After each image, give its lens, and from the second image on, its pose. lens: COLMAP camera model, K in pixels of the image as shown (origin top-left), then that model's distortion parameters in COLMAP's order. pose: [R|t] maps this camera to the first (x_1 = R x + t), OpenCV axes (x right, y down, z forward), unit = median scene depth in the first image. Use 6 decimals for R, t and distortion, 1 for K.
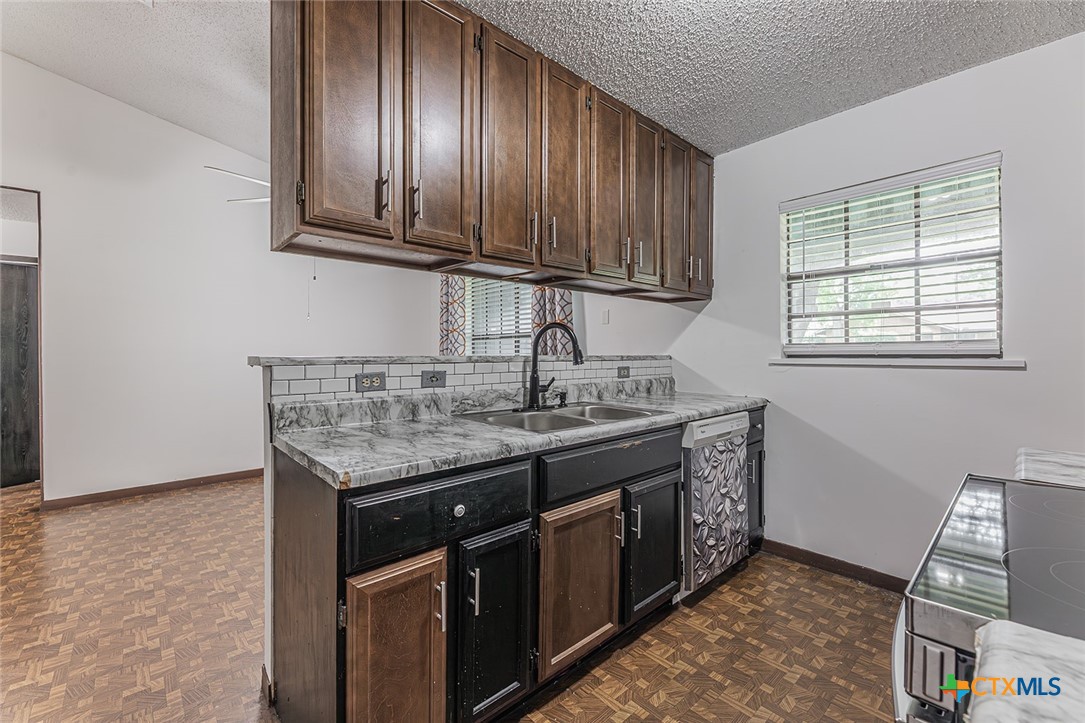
lens RADIAL K [[444.1, 0, 545.5], [0, 444.1, 352.6], [0, 0, 1]] dist [-0.002228, -0.001809]
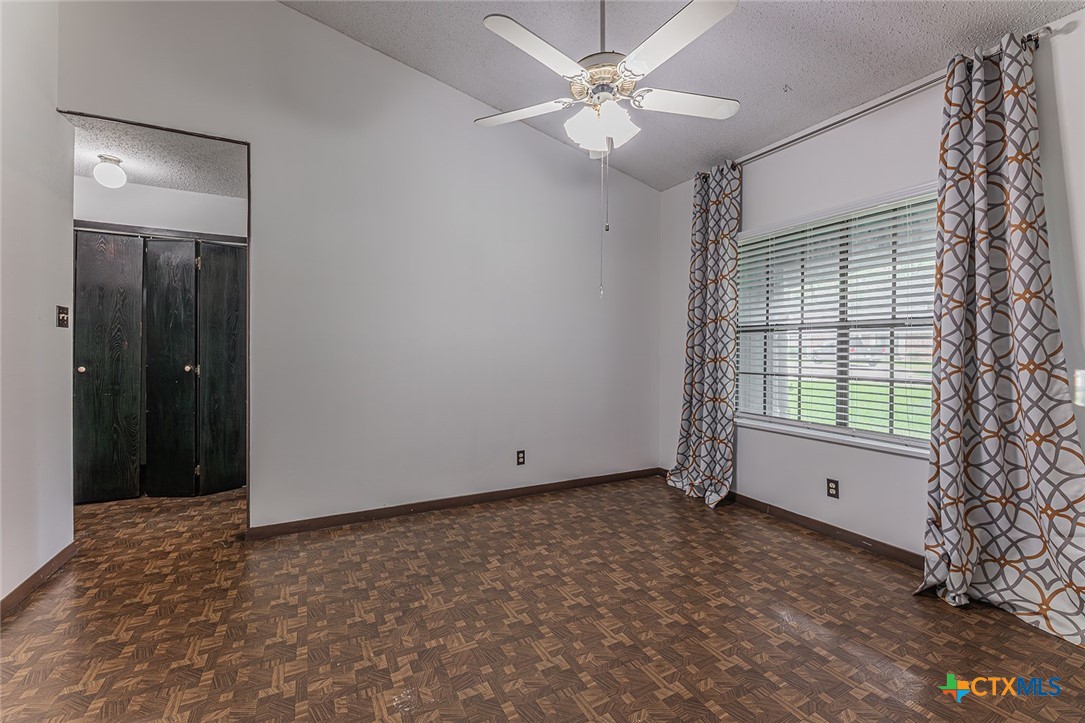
lens RADIAL K [[444.1, 0, 542.2], [0, 444.1, 353.7], [0, 0, 1]] dist [-0.002228, -0.001809]
pose [[0.964546, 0.017685, -0.263322, -0.353662], [-0.016345, 0.999840, 0.007280, 0.004834], [0.263409, -0.002718, 0.964680, 0.308092]]
